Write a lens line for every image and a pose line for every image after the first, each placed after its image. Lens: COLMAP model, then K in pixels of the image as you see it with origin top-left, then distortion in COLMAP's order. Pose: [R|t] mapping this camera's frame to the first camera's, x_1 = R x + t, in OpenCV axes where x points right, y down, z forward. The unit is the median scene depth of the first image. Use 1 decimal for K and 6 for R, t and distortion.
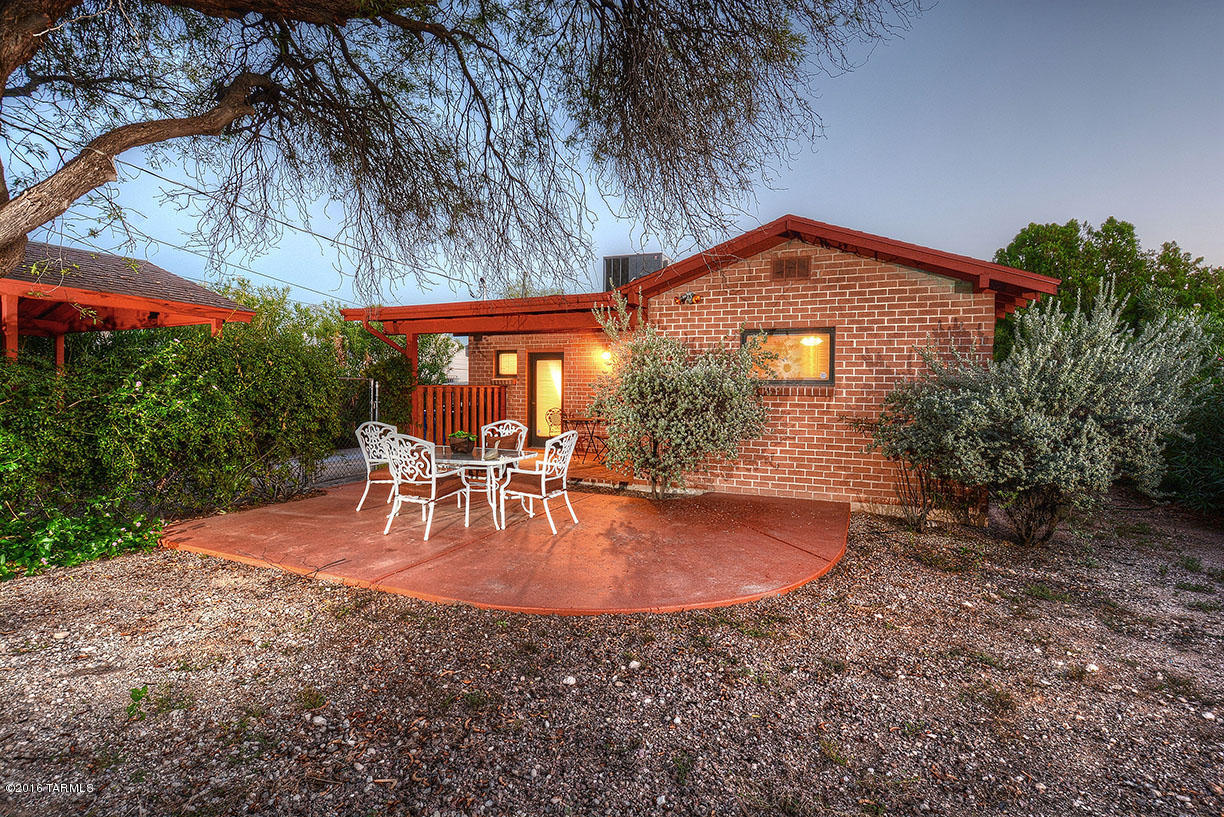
lens RADIAL K [[549.3, 0, 643.0], [0, 549.3, 405.7], [0, 0, 1]] dist [0.000696, -0.000004]
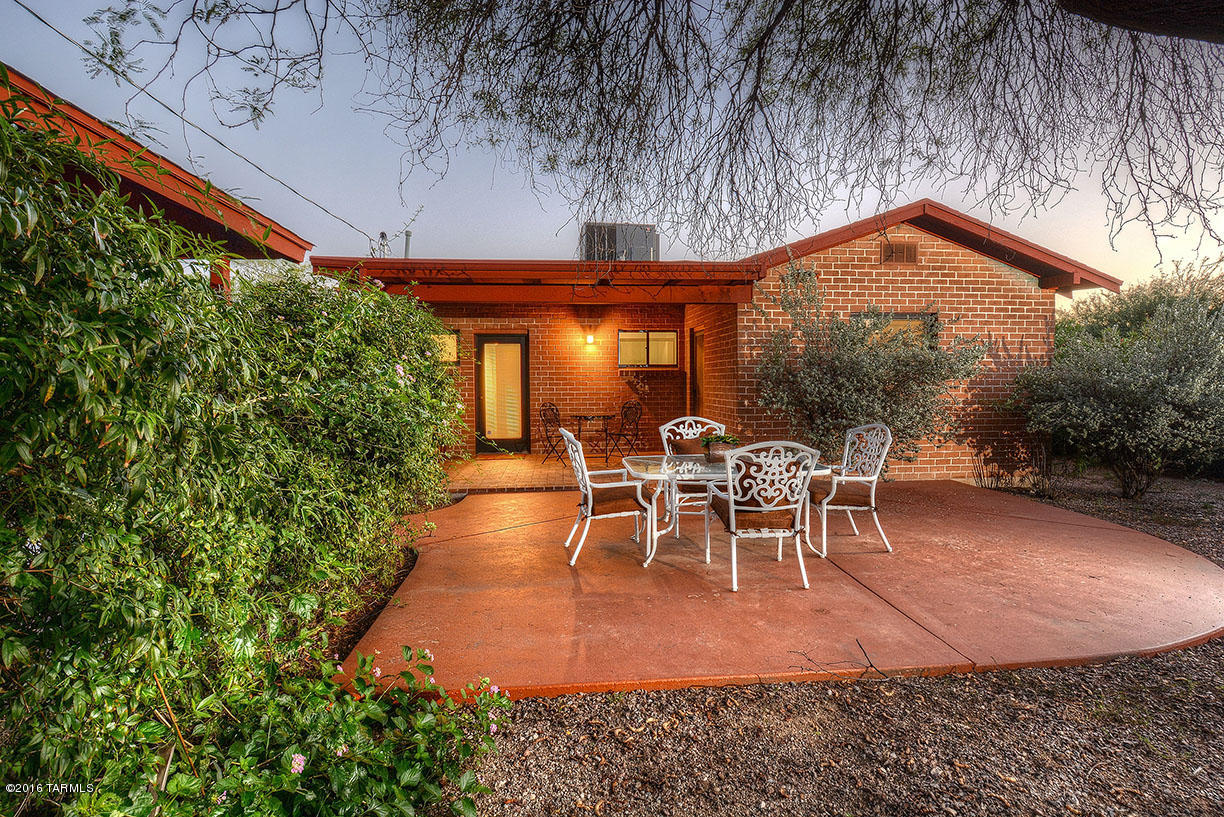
lens RADIAL K [[549.3, 0, 643.0], [0, 549.3, 405.7], [0, 0, 1]] dist [0.000696, -0.000004]
pose [[0.886660, -0.037620, 0.460890, -0.683125], [0.029734, 0.999261, 0.024363, -0.010513], [-0.461466, -0.007898, 0.887123, 0.356471]]
